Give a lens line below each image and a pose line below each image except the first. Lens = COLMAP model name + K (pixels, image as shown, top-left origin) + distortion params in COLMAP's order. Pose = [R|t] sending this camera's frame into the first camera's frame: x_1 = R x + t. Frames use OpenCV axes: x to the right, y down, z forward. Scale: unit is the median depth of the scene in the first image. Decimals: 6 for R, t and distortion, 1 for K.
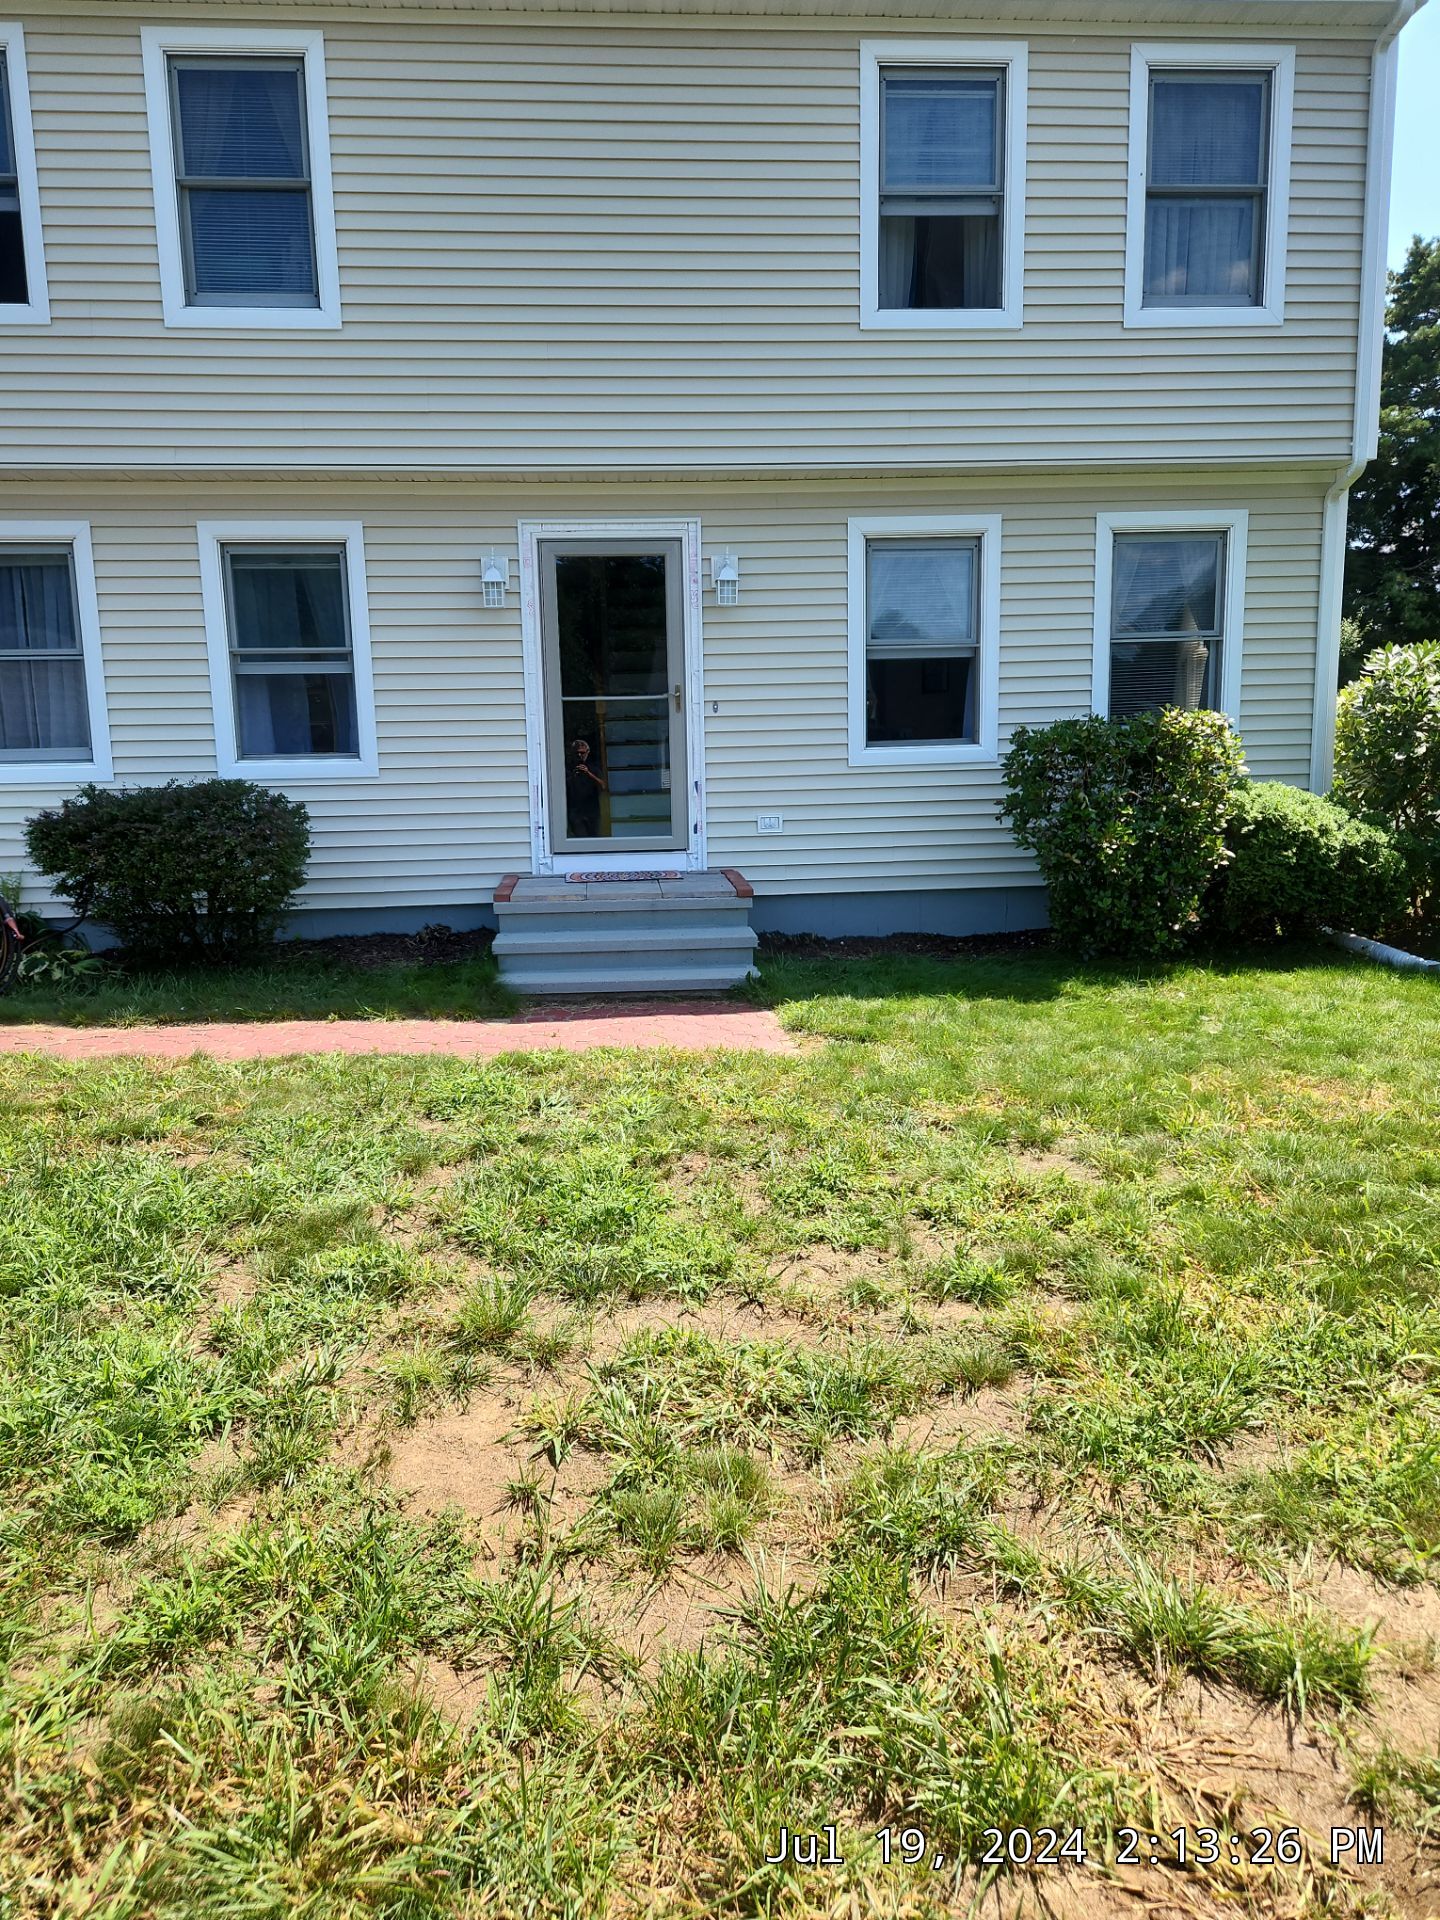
lens RADIAL K [[1285.7, 0, 720.0], [0, 1285.7, 960.0], [0, 0, 1]] dist [0.066716, -0.043211]
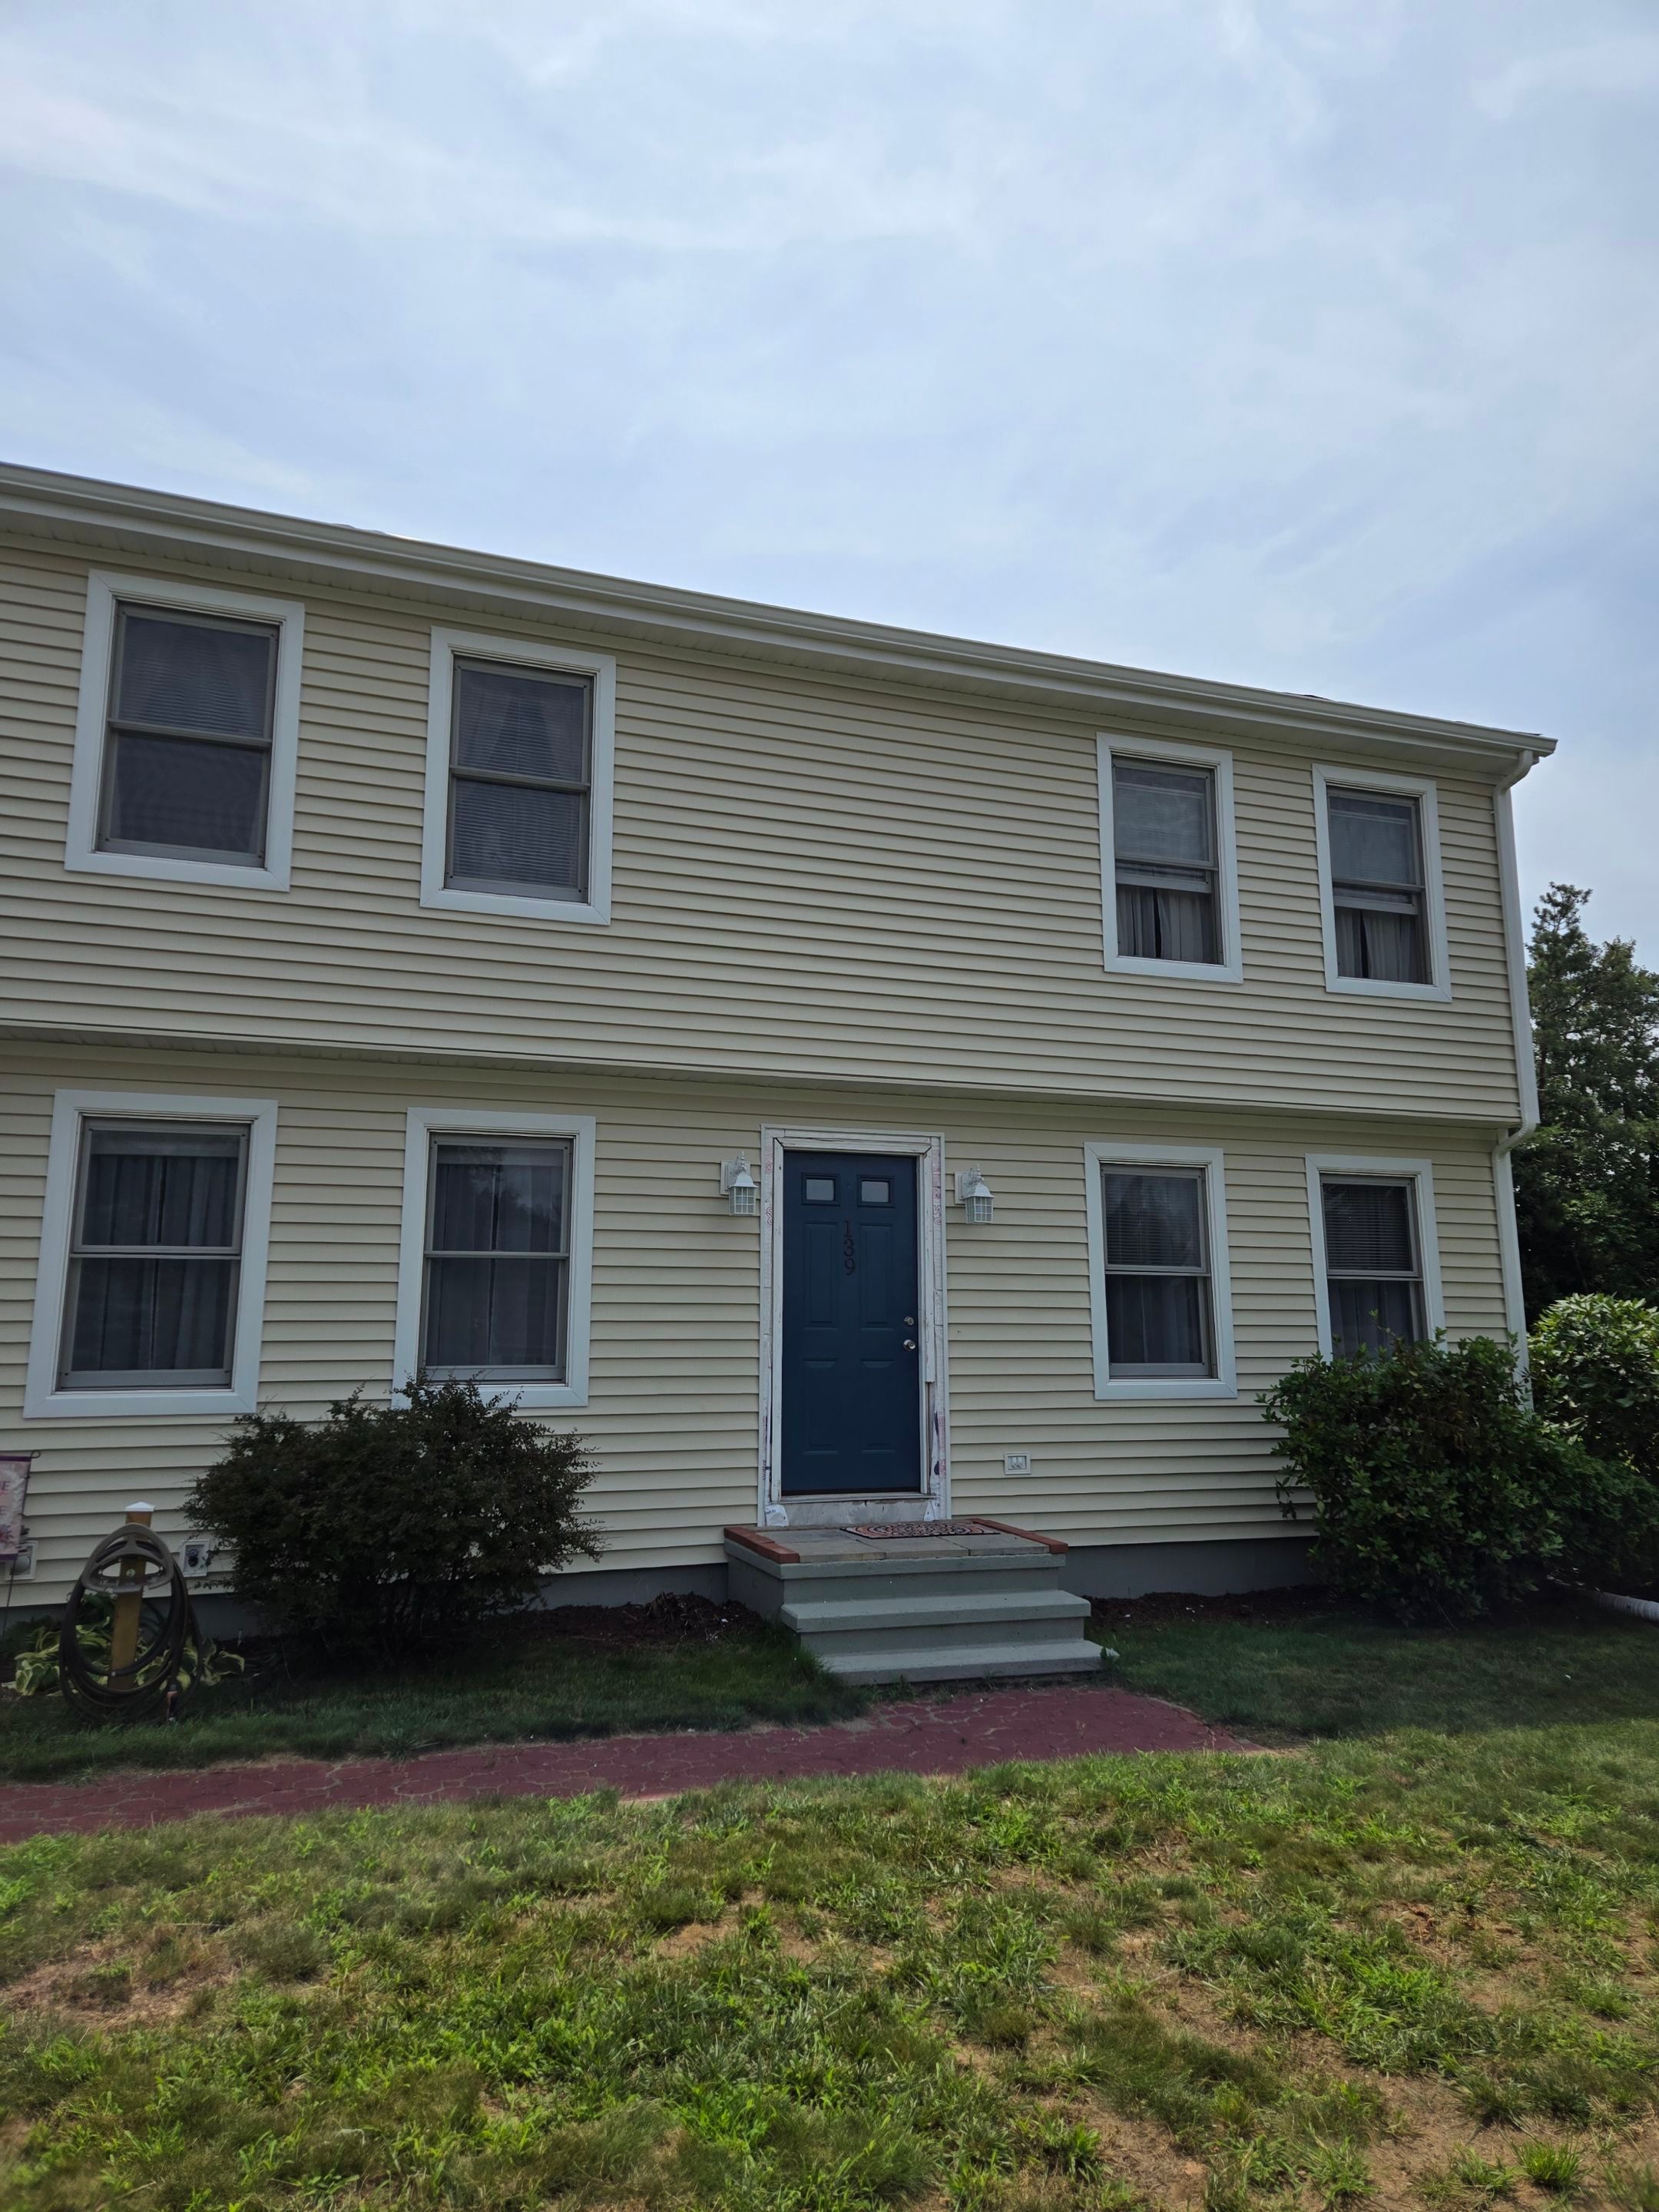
lens RADIAL K [[1581.9, 0, 829.5], [0, 1581.9, 1106.0], [0, 0, 1]] dist [0.094287, -0.001189]
pose [[0.959005, 0.063675, 0.276143, -0.414395], [0.030963, 0.945053, -0.325447, 0.014161], [-0.281692, 0.320655, 0.904339, -0.029799]]
